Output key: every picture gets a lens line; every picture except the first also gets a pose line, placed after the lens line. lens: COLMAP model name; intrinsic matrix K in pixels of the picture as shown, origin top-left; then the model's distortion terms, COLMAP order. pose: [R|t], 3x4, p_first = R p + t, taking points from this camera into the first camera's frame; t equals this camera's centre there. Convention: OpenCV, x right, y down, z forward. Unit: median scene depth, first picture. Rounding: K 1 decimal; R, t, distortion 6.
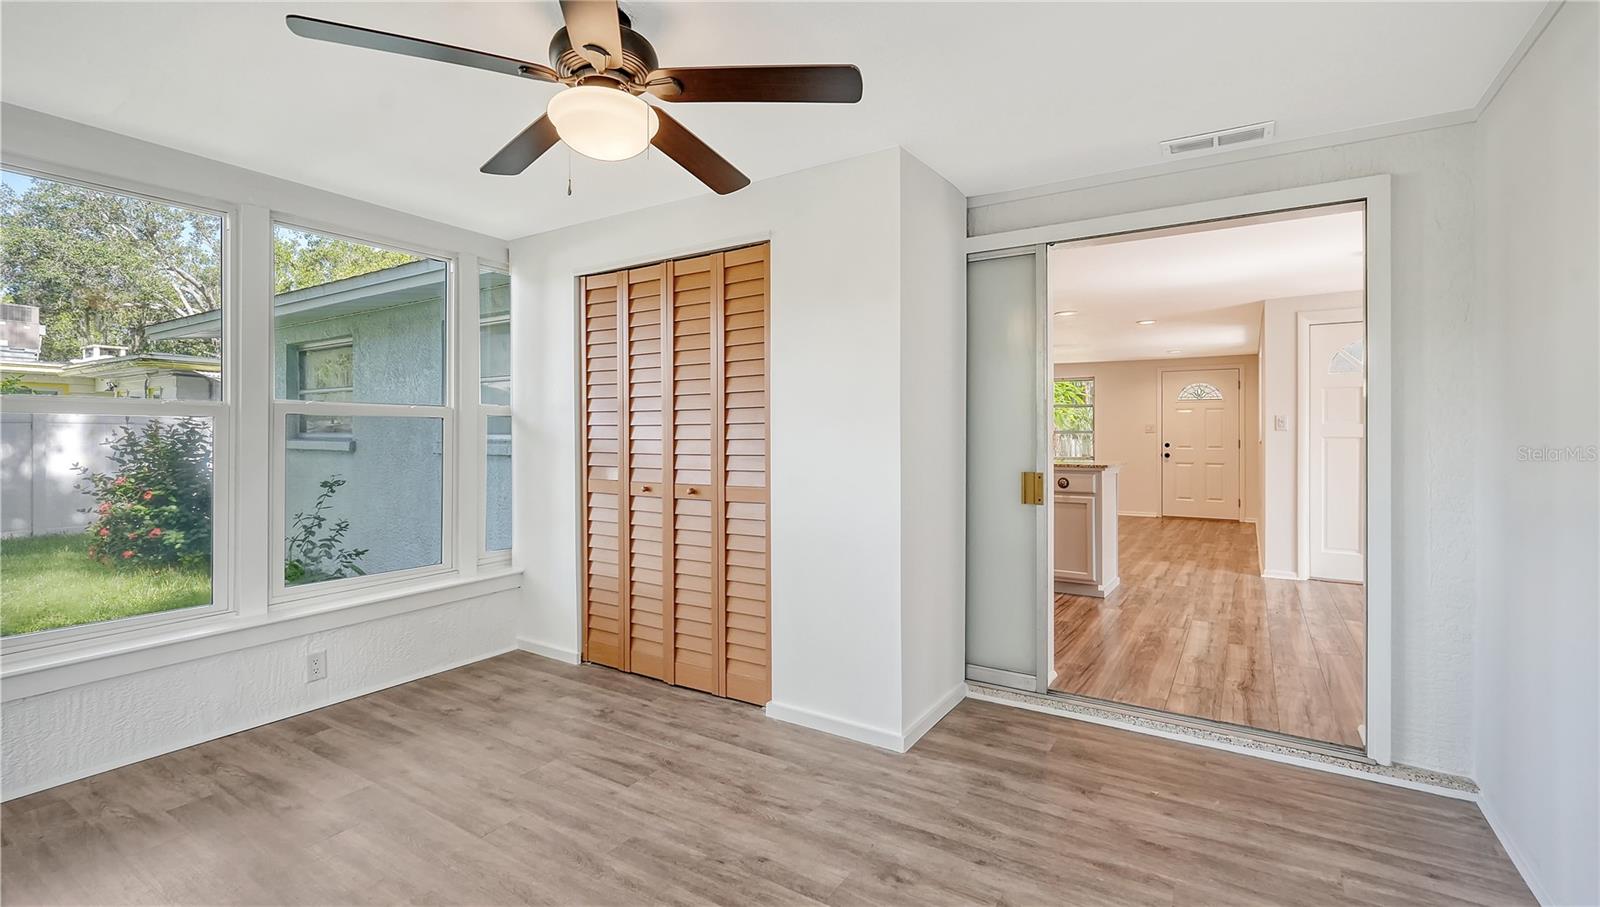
lens RADIAL K [[686.0, 0, 800.0], [0, 686.0, 426.2], [0, 0, 1]] dist [-0.015597, 0.000964]
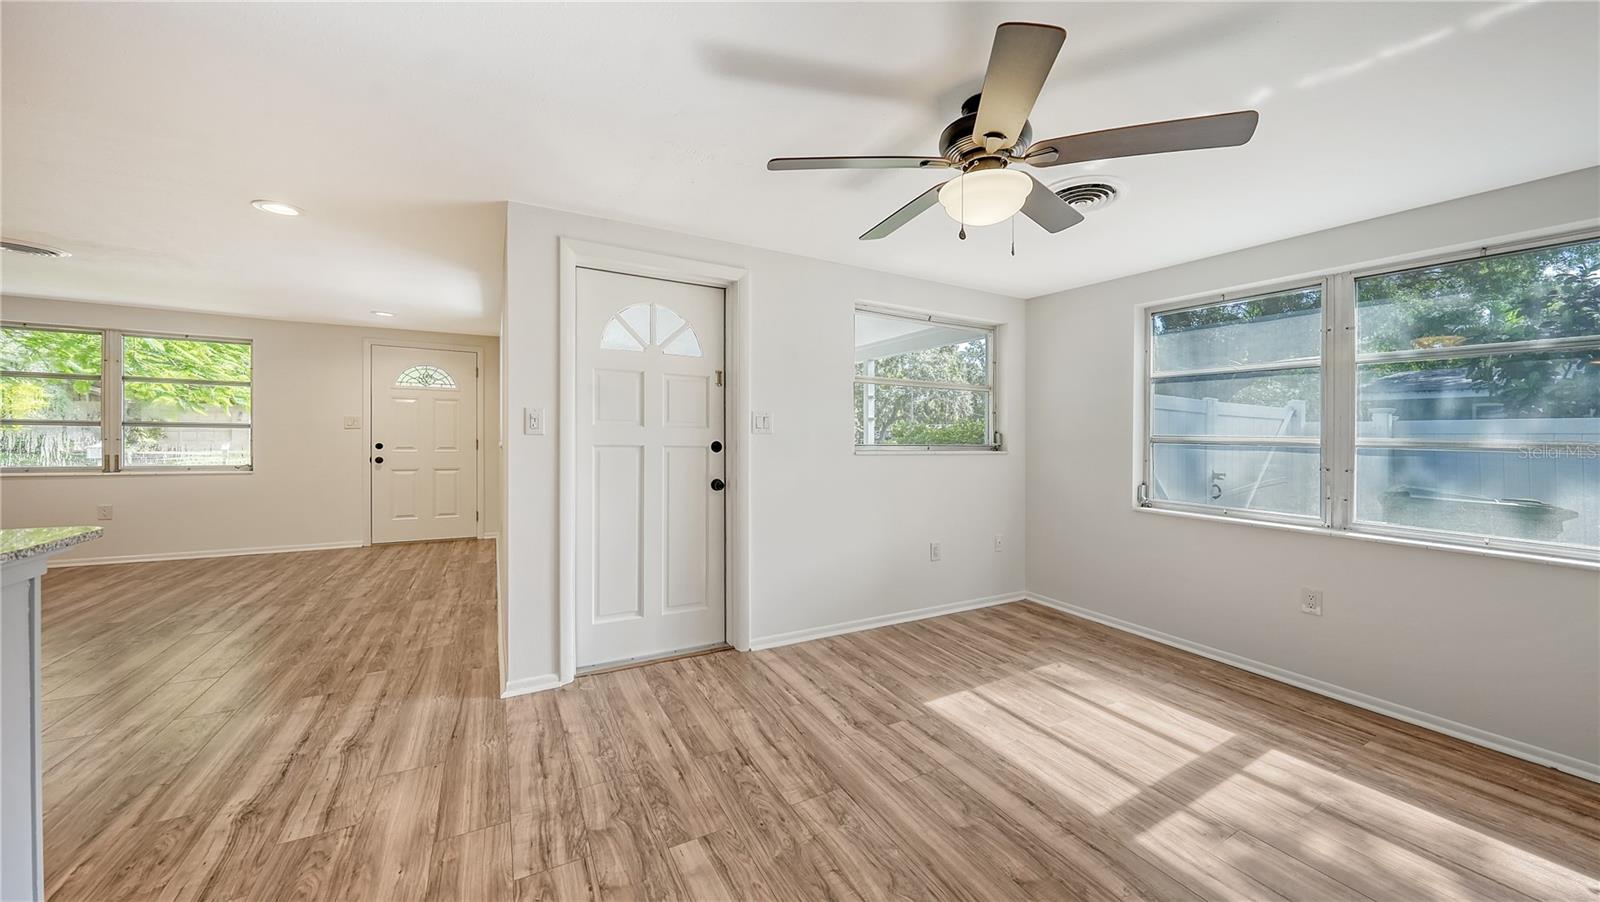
lens RADIAL K [[564.0, 0, 819.9], [0, 564.0, 444.2], [0, 0, 1]] dist [-0.001474, -0.000191]
pose [[0.449218, -0.020610, 0.893184, 0.253322], [-0.018914, 0.999290, 0.032571, -0.003534], [-0.893222, -0.031525, 0.448509, 0.370416]]
